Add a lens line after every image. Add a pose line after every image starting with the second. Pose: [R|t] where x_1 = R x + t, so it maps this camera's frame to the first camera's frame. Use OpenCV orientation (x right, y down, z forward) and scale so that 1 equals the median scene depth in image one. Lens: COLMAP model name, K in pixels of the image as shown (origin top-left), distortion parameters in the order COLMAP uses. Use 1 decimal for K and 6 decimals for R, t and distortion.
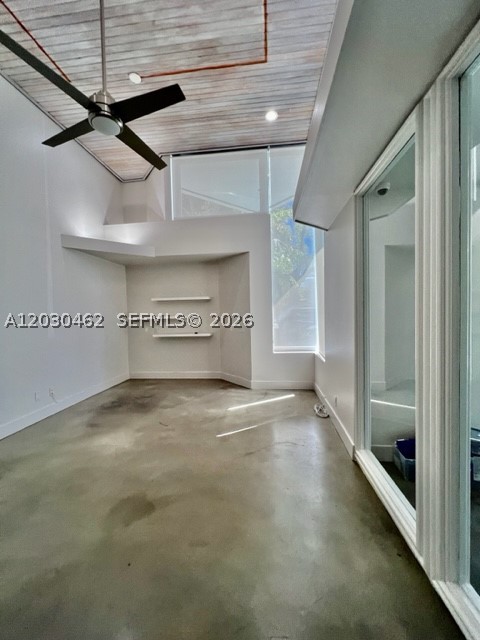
lens RADIAL K [[256.7, 0, 241.1], [0, 256.7, 320.5], [0, 0, 1]] dist [-0.000941, 0.000061]
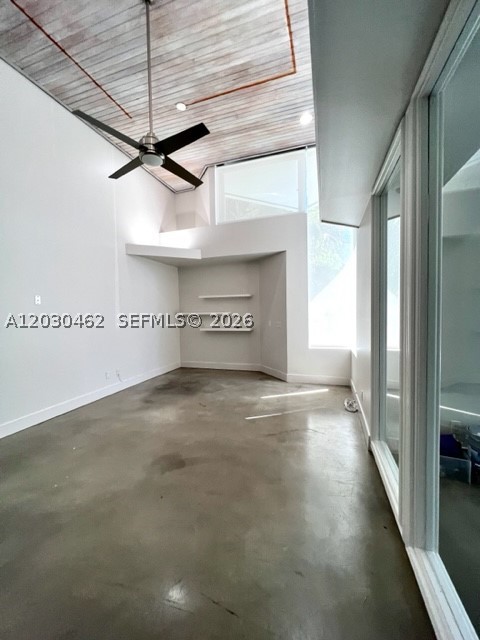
lens RADIAL K [[256.7, 0, 241.1], [0, 256.7, 320.5], [0, 0, 1]] dist [-0.000941, 0.000061]
pose [[0.978414, 0.012277, -0.206289, 0.101028], [-0.009549, 0.999853, 0.014216, 0.004872], [0.206433, -0.011939, 0.978388, -0.090784]]
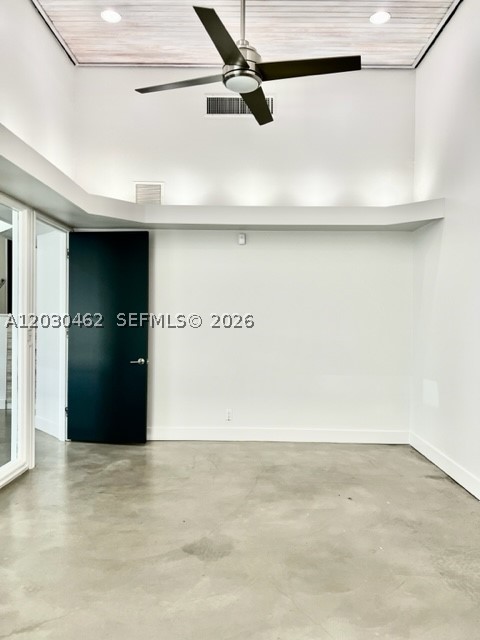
lens RADIAL K [[485.0, 0, 240.0], [0, 485.0, 320.0], [0, 0, 1]] dist [0.044508, -0.005826]
pose [[-0.994814, 0.014099, -0.100725, -0.212317], [0.009952, 0.999087, 0.041555, -0.062081], [0.101219, 0.040337, -0.994046, 1.491337]]
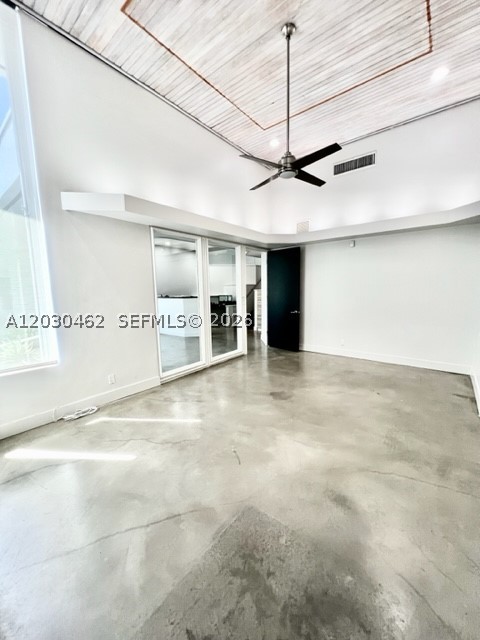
lens RADIAL K [[256.7, 0, 241.1], [0, 256.7, 320.5], [0, 0, 1]] dist [-0.000941, 0.000061]
pose [[-0.841571, -0.028513, 0.539393, -0.684632], [0.054003, 0.989161, 0.136545, -0.063810], [-0.537439, 0.144041, -0.830910, 1.529467]]
